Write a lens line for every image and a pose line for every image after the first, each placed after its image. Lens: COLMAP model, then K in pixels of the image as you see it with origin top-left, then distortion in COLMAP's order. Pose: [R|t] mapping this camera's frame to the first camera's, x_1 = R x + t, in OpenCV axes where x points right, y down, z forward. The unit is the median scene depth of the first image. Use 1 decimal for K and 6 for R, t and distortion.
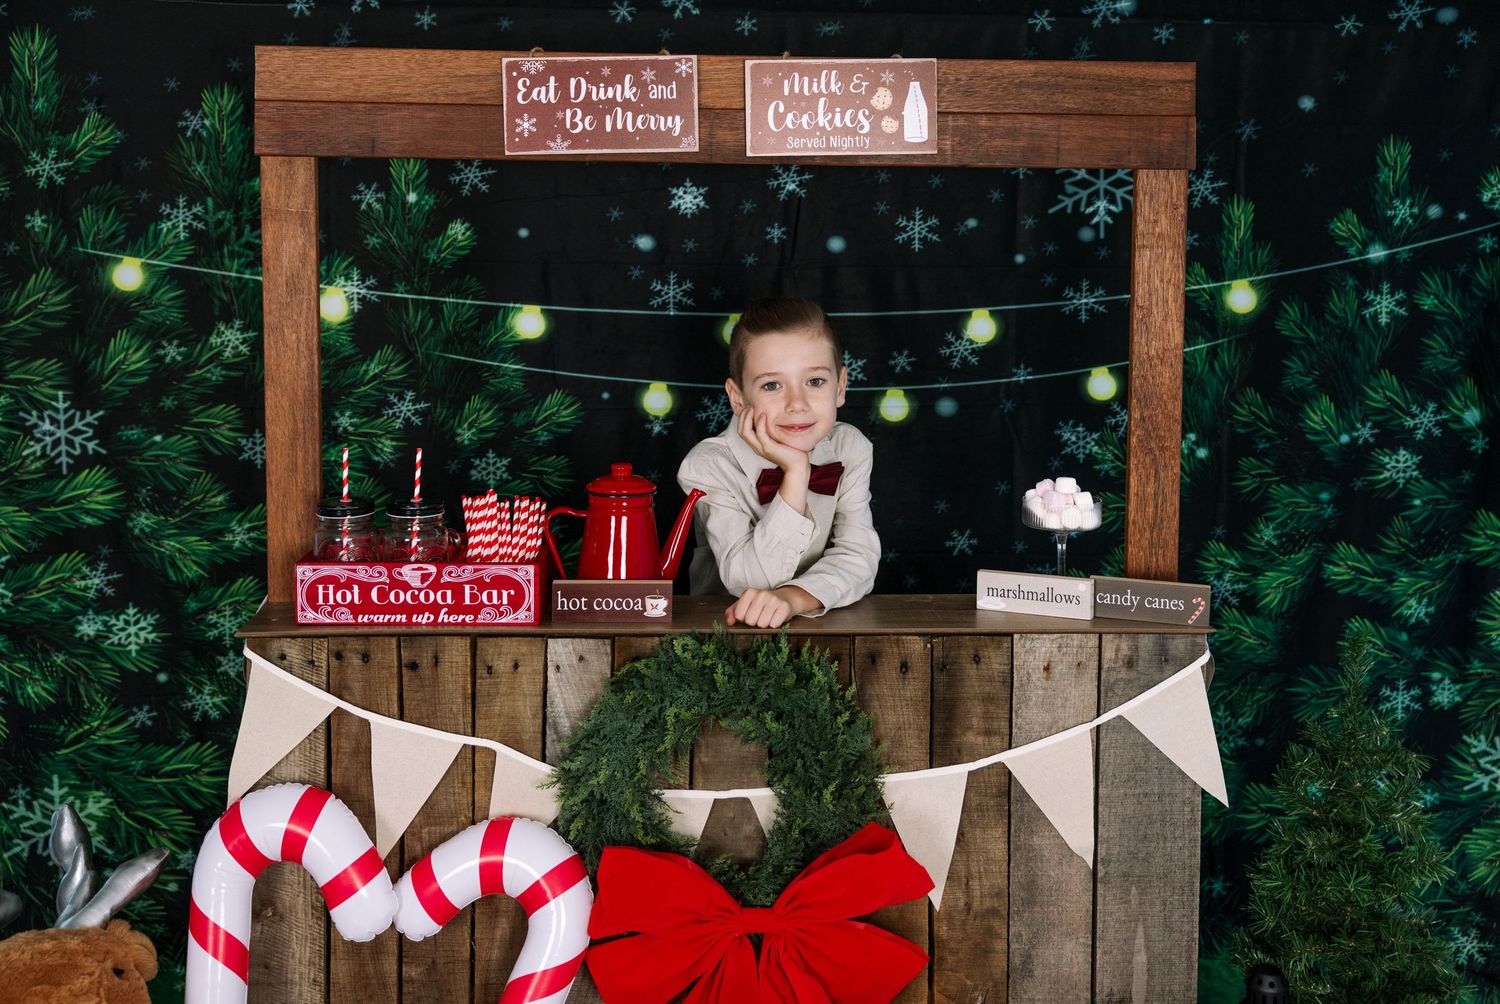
lens RADIAL K [[1447.2, 0, 761.3], [0, 1447.2, 363.4], [0, 0, 1]] dist [0.007195, 0.012914]
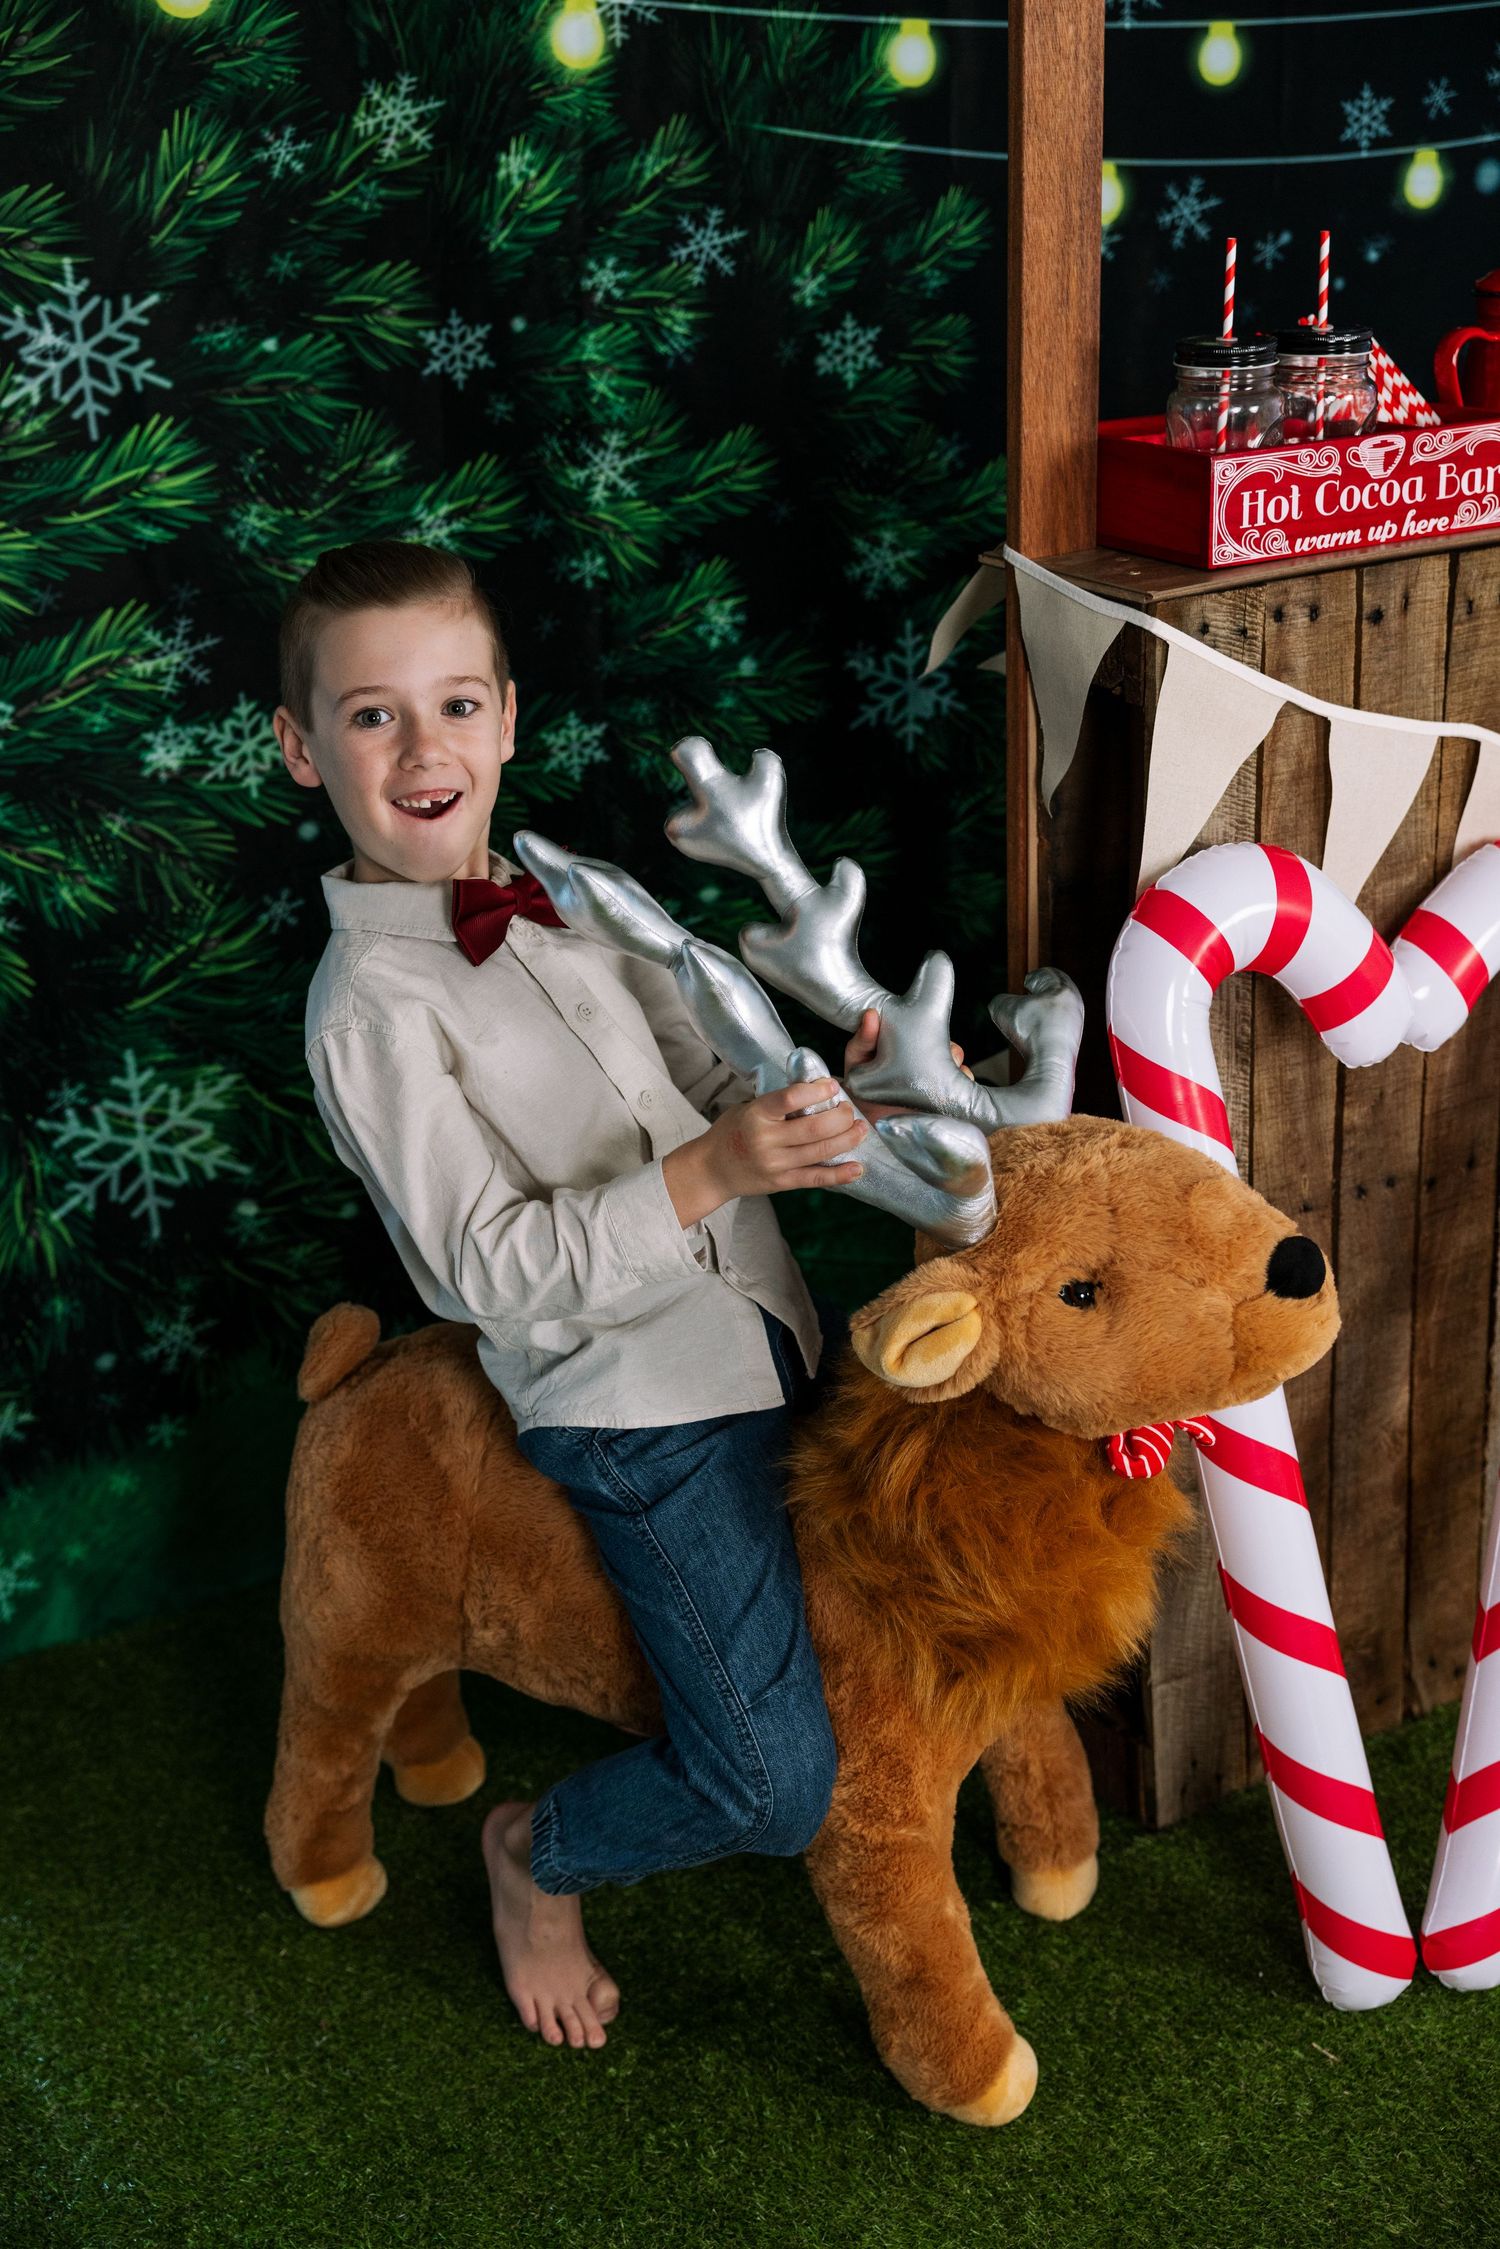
lens RADIAL K [[2537.3, 0, 607.3], [0, 2537.3, 1084.5], [0, 0, 1]] dist [-0.005710, 0.037941]
pose [[0.896244, -0.204044, 0.393843, -0.755025], [0.083622, 0.949716, 0.301740, 0.043137], [-0.435607, -0.237499, 0.868240, 0.163992]]
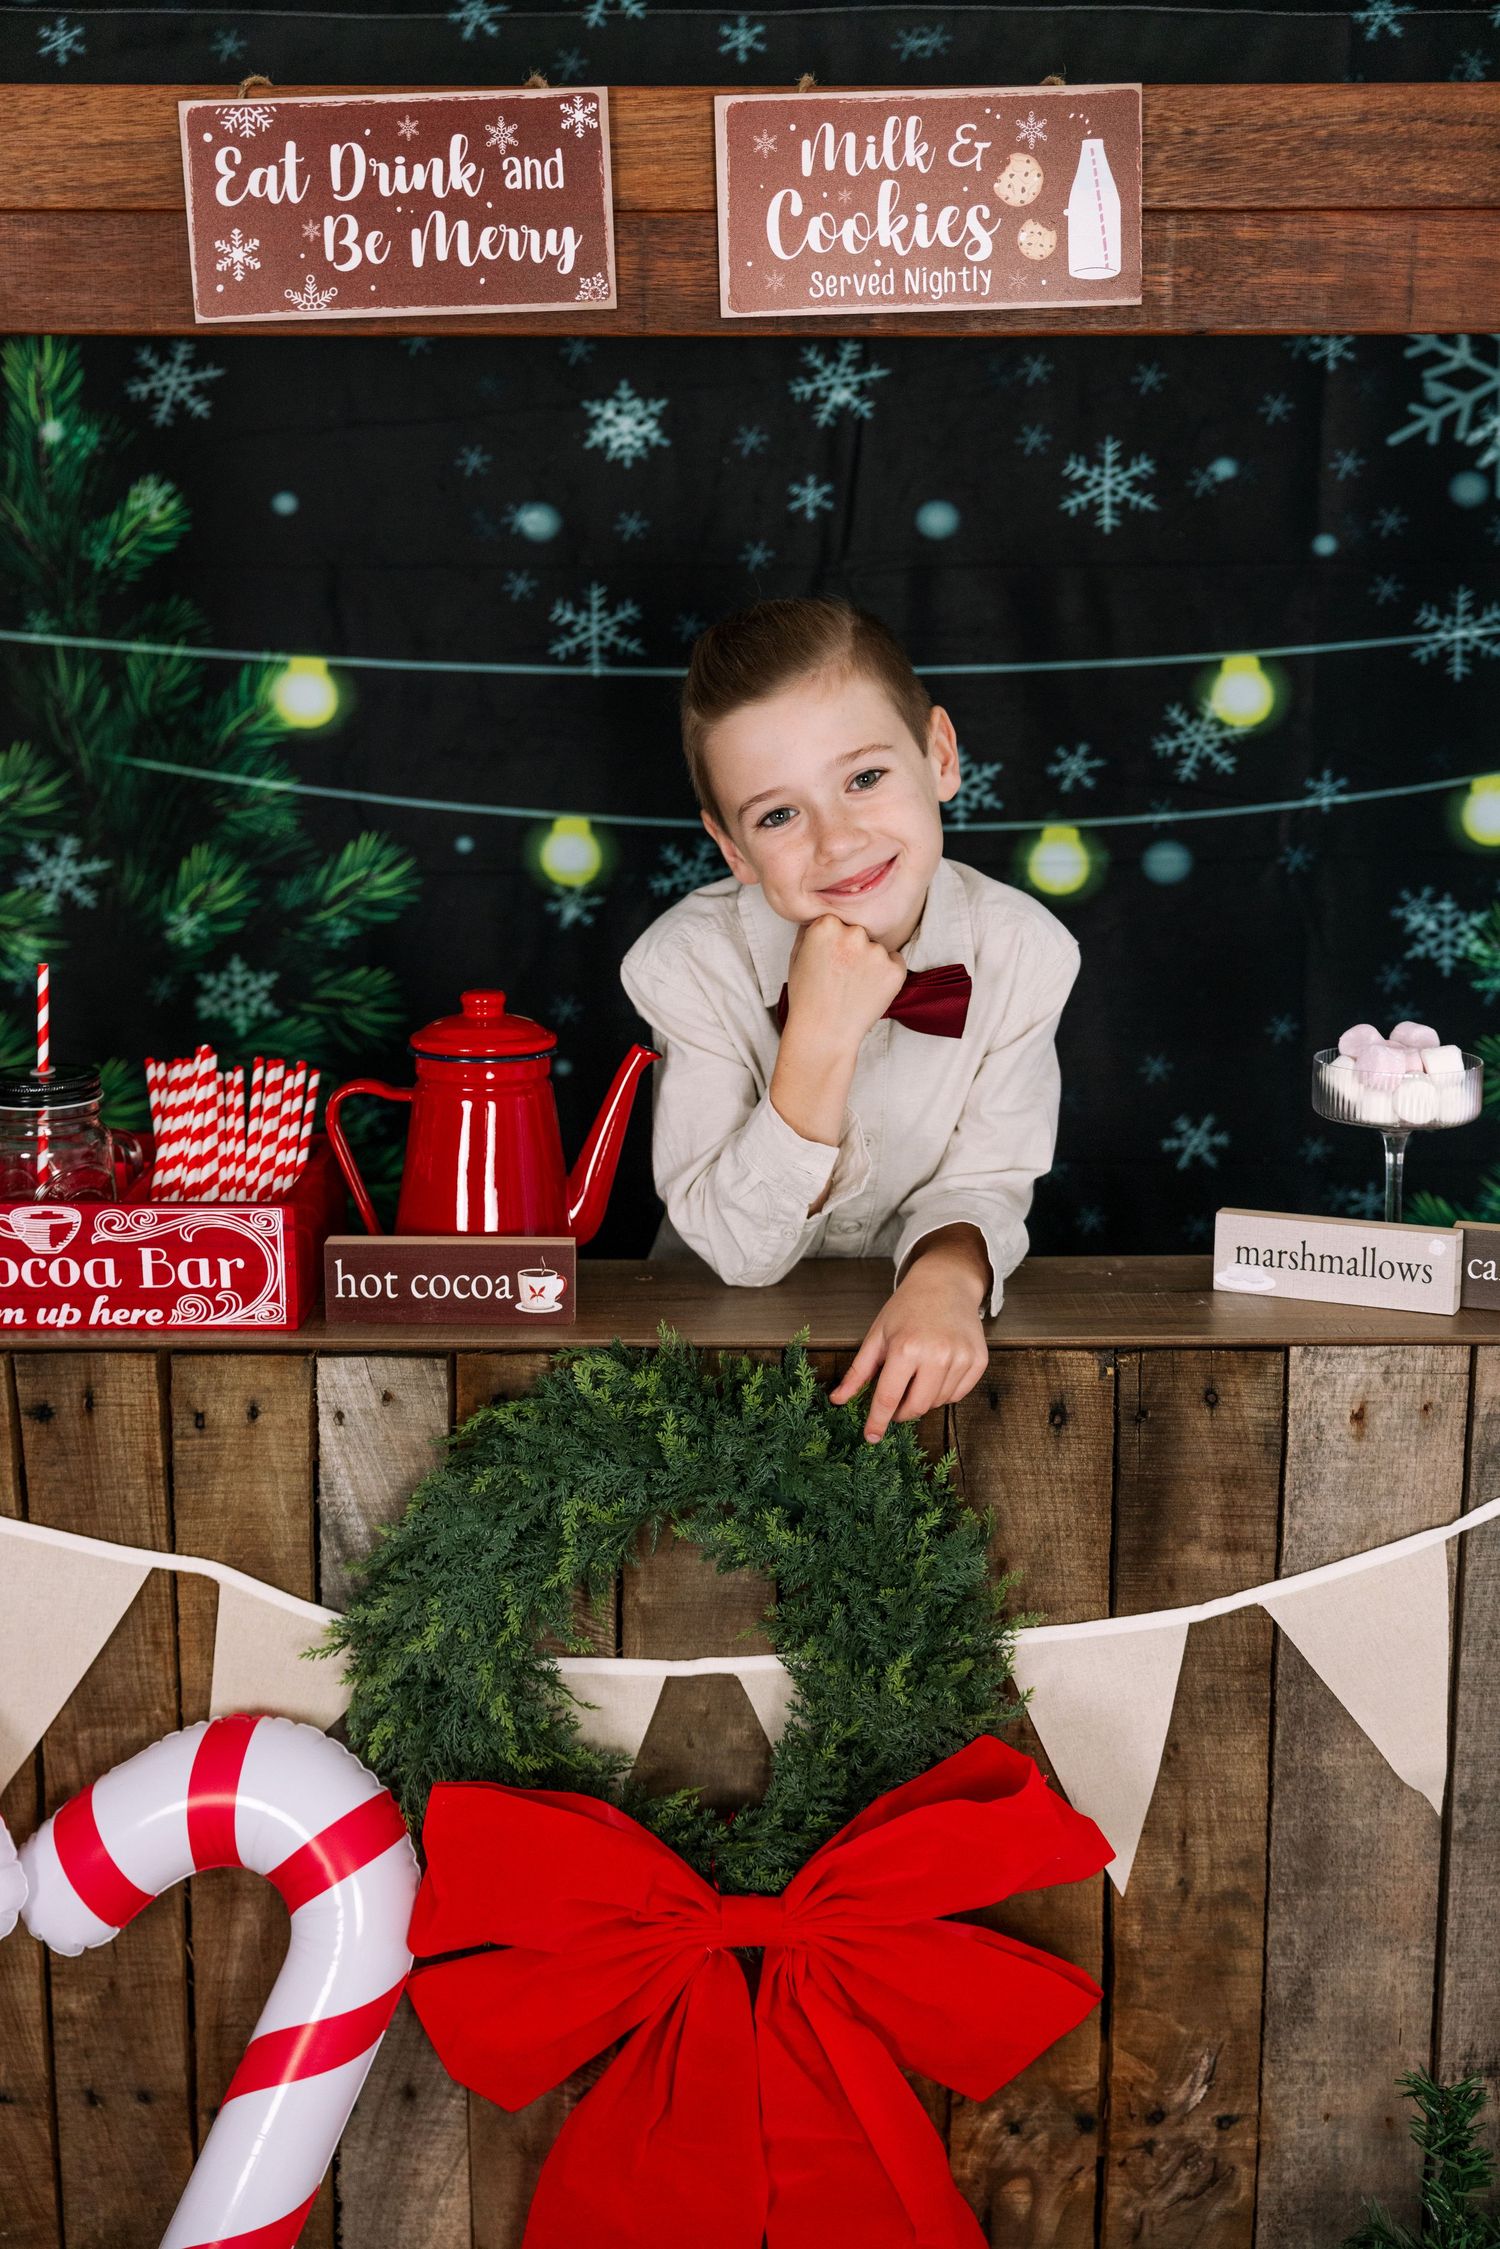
lens RADIAL K [[2643.2, 0, 746.1], [0, 2643.2, 1150.0], [0, 0, 1]] dist [0.013123, -0.004954]
pose [[0.999122, -0.004085, -0.041699, 0.026044], [0.010023, 0.989640, 0.143218, -0.002510], [0.040682, -0.143510, 0.988812, 0.114805]]
